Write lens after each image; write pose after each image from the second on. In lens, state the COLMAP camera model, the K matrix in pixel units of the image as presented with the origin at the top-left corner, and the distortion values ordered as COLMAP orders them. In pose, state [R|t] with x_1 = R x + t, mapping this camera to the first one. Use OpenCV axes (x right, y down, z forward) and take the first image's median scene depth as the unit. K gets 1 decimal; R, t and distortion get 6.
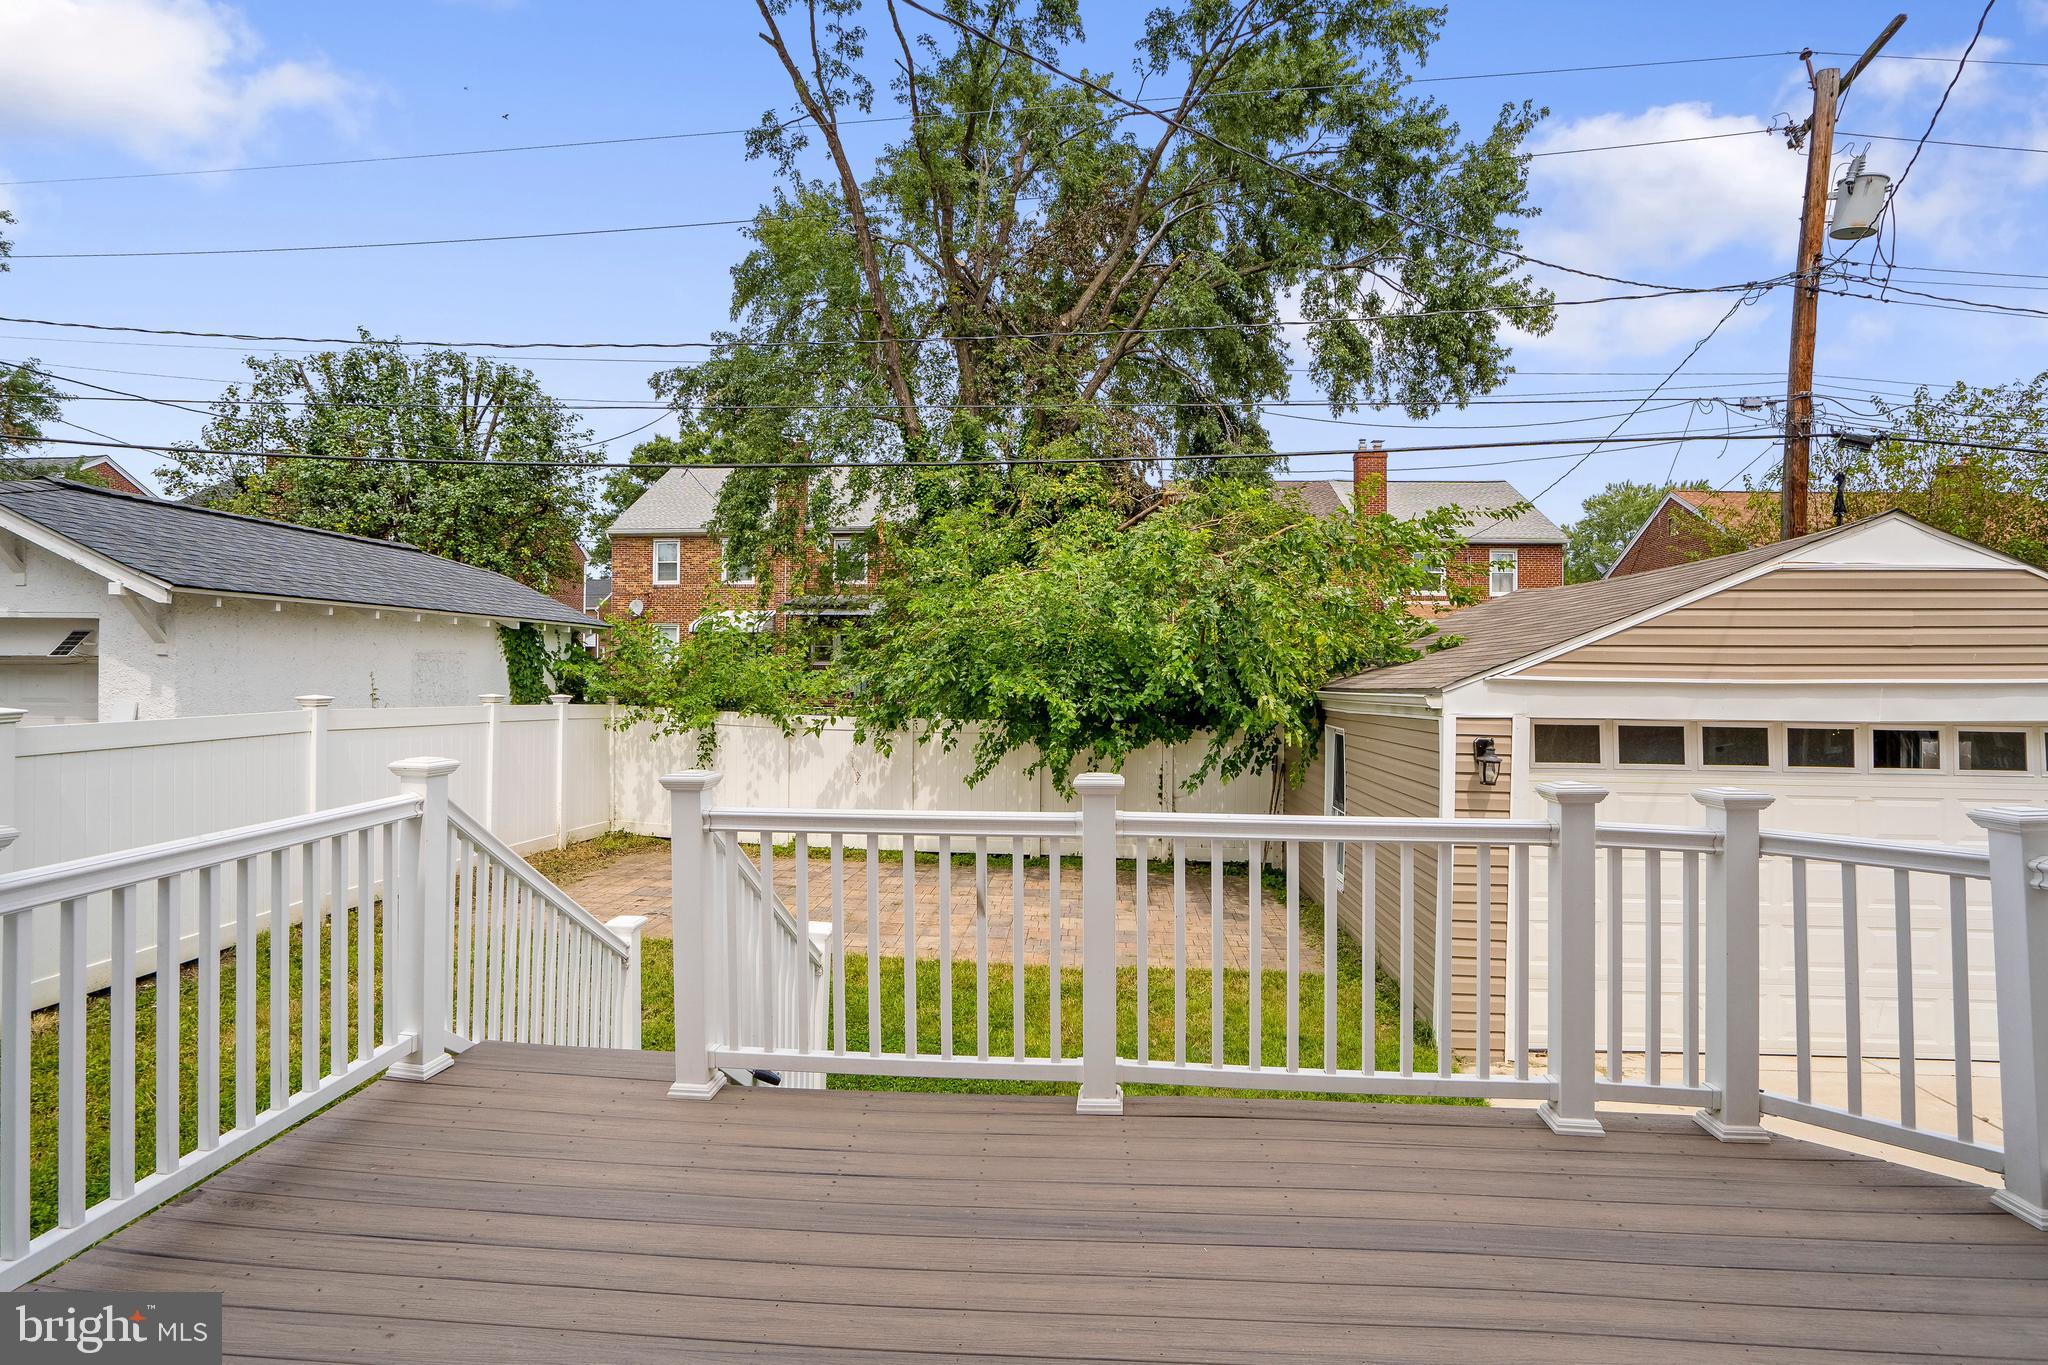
lens RADIAL K [[952.0, 0, 1012.0], [0, 952.0, 668.1], [0, 0, 1]] dist [-0.000972, 0.002657]
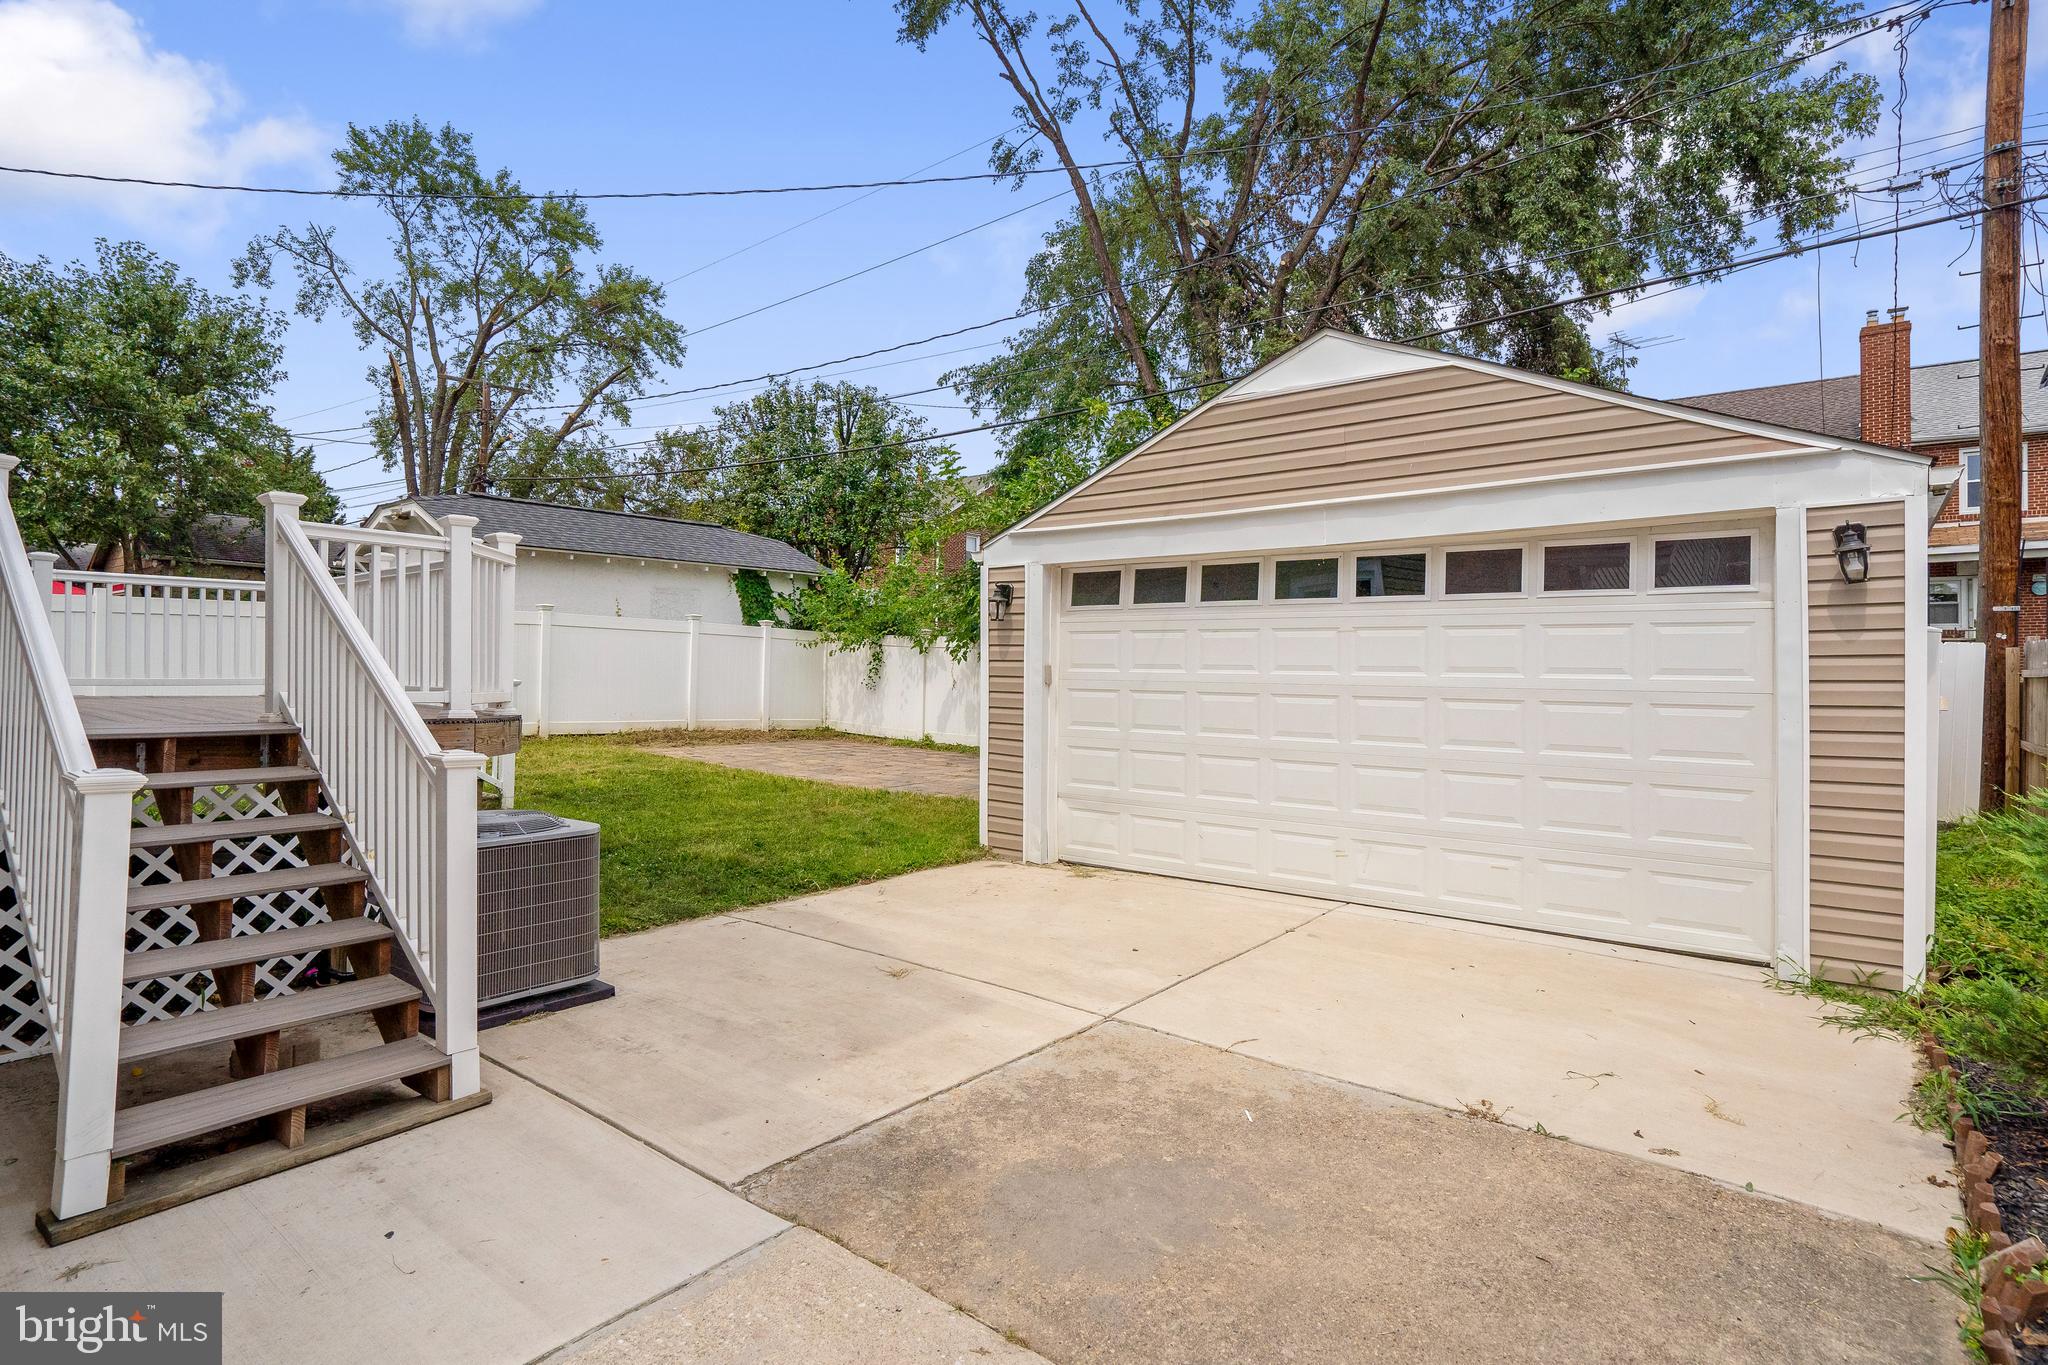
lens RADIAL K [[1015.9, 0, 1063.0], [0, 1015.9, 655.6], [0, 0, 1]] dist [0.000795, 0.000603]
pose [[0.838319, -0.009765, -0.545092, 0.477921], [0.002618, 0.999900, -0.013886, 0.069713], [0.545173, 0.010214, 0.838261, -0.004653]]
